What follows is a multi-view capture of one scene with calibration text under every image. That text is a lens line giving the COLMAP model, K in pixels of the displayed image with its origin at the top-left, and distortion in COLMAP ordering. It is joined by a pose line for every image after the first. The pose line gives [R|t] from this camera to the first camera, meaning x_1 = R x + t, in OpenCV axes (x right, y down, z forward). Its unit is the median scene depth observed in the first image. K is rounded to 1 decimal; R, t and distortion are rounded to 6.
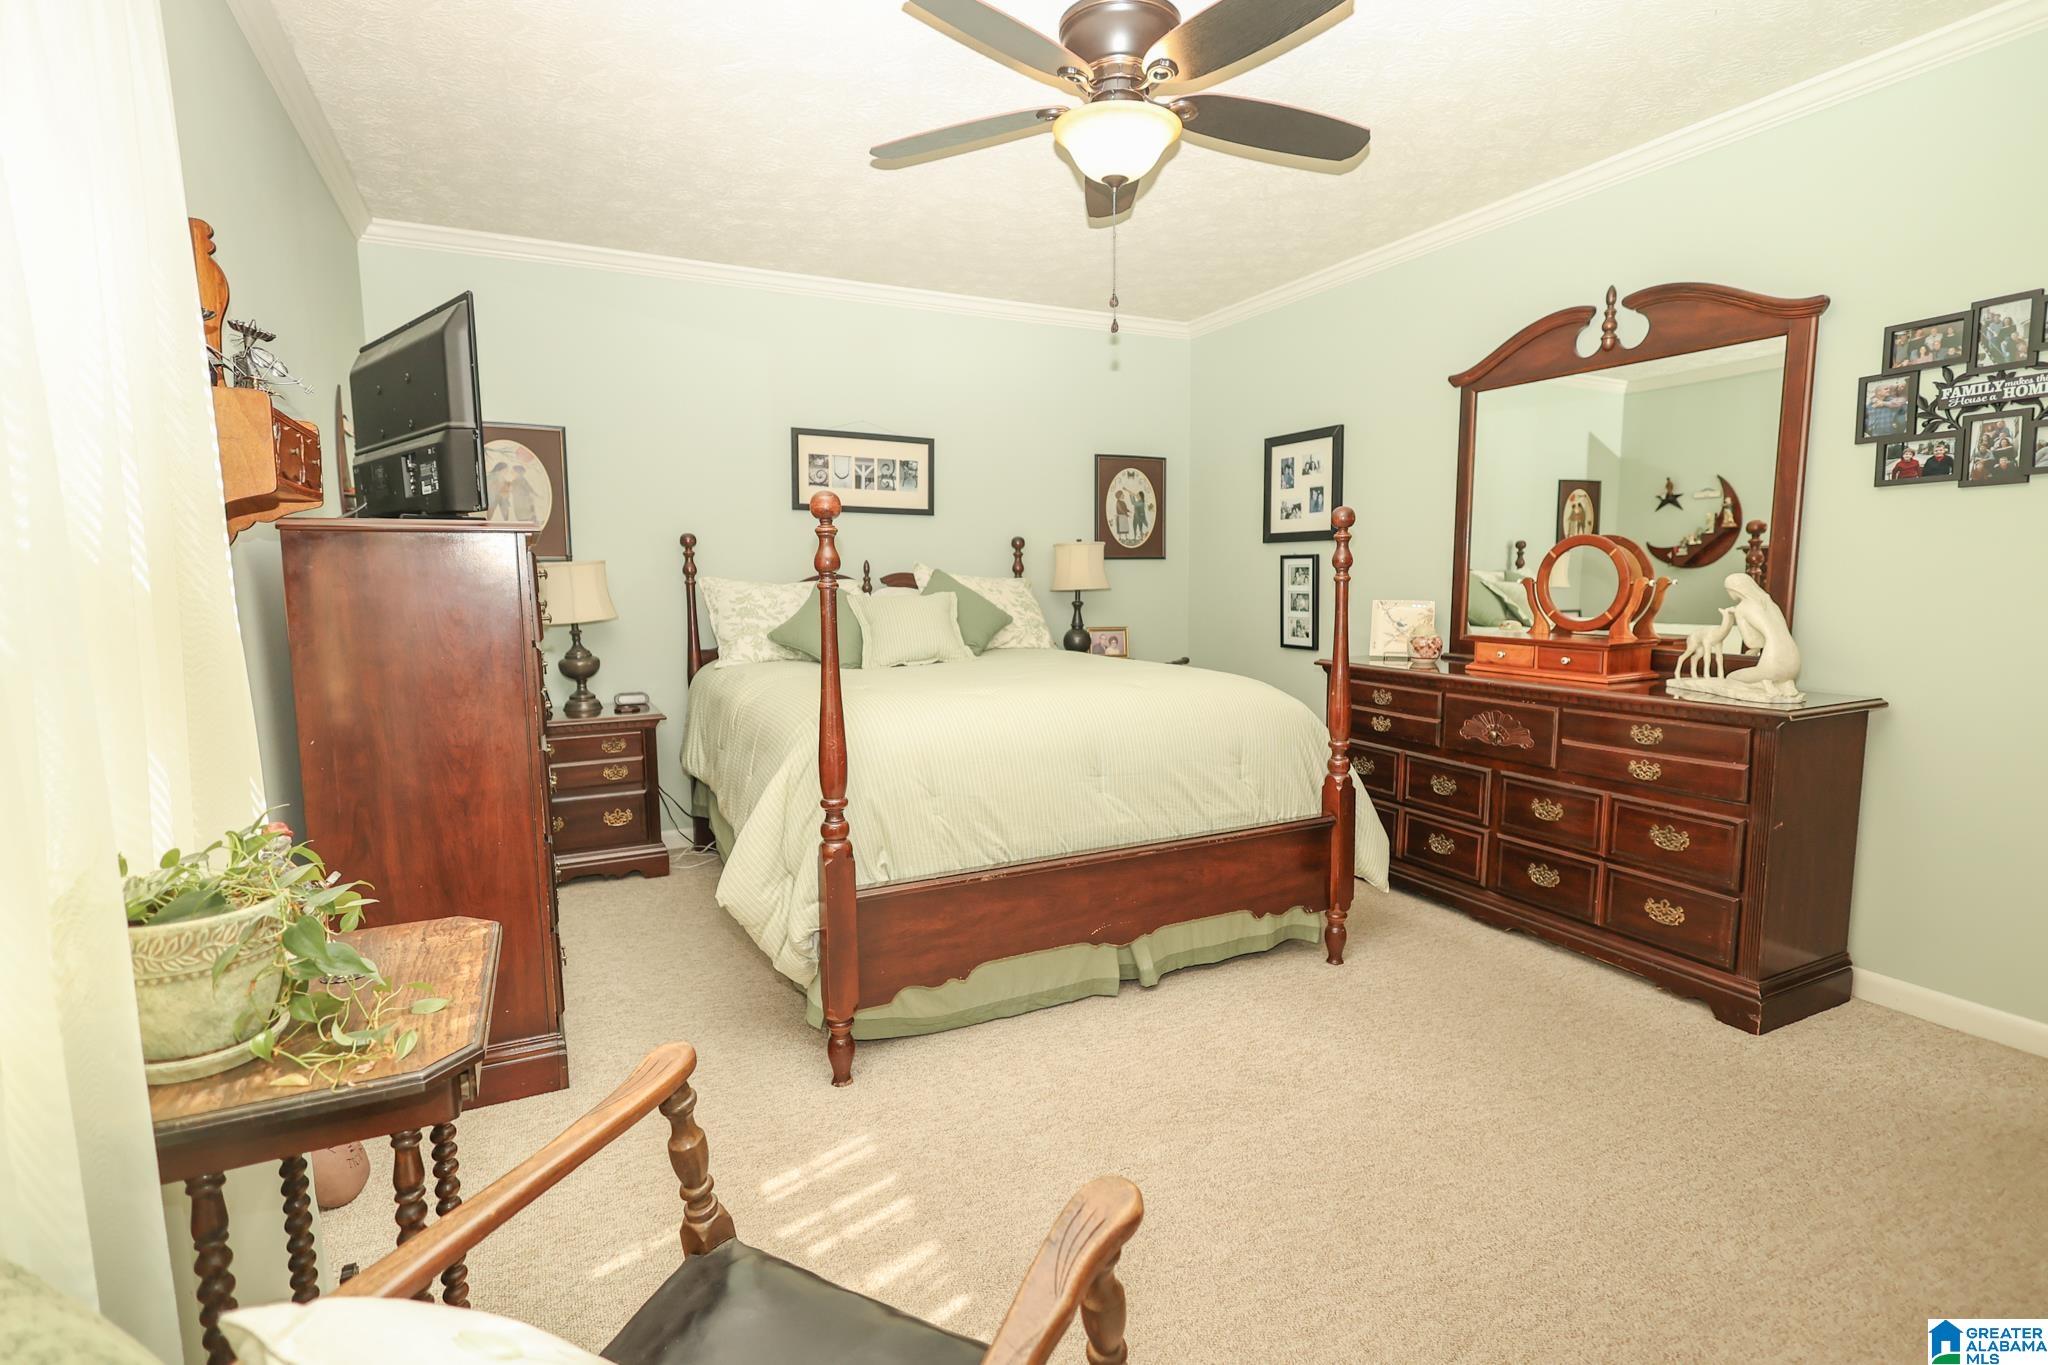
lens RADIAL K [[942.2, 0, 1031.8], [0, 942.2, 679.2], [0, 0, 1]] dist [0.002730, -0.000166]
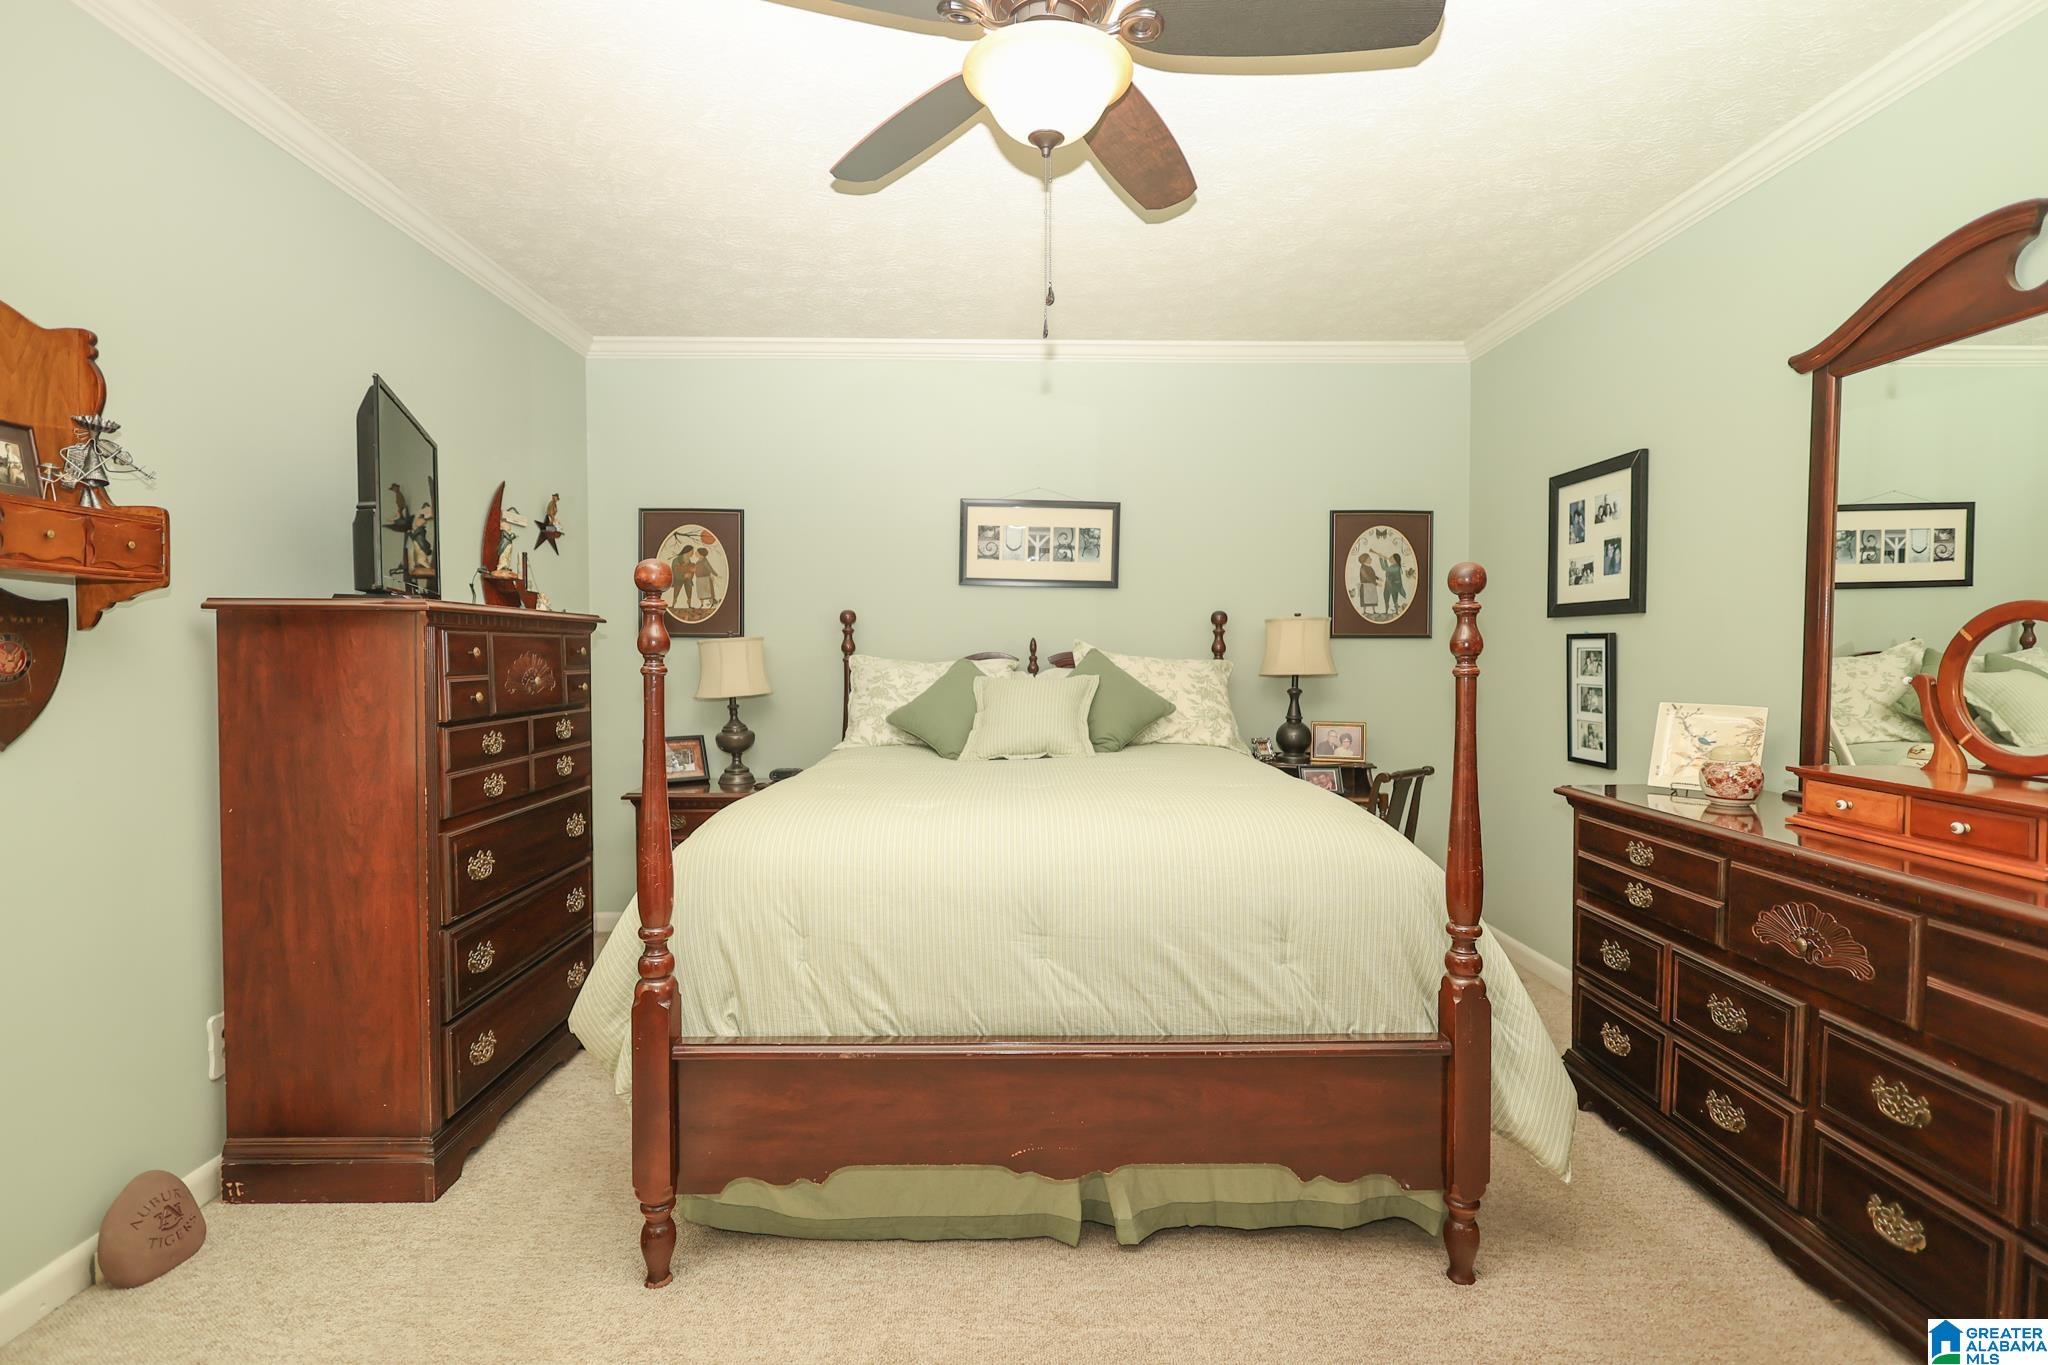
lens RADIAL K [[942.2, 0, 1019.1], [0, 942.2, 683.8], [0, 0, 1]] dist [0.002730, -0.000166]
pose [[0.903685, 0.025792, -0.427420, 0.263744], [-0.057555, 0.996443, -0.061559, -0.033129], [0.424312, 0.080230, 0.901955, 0.230343]]
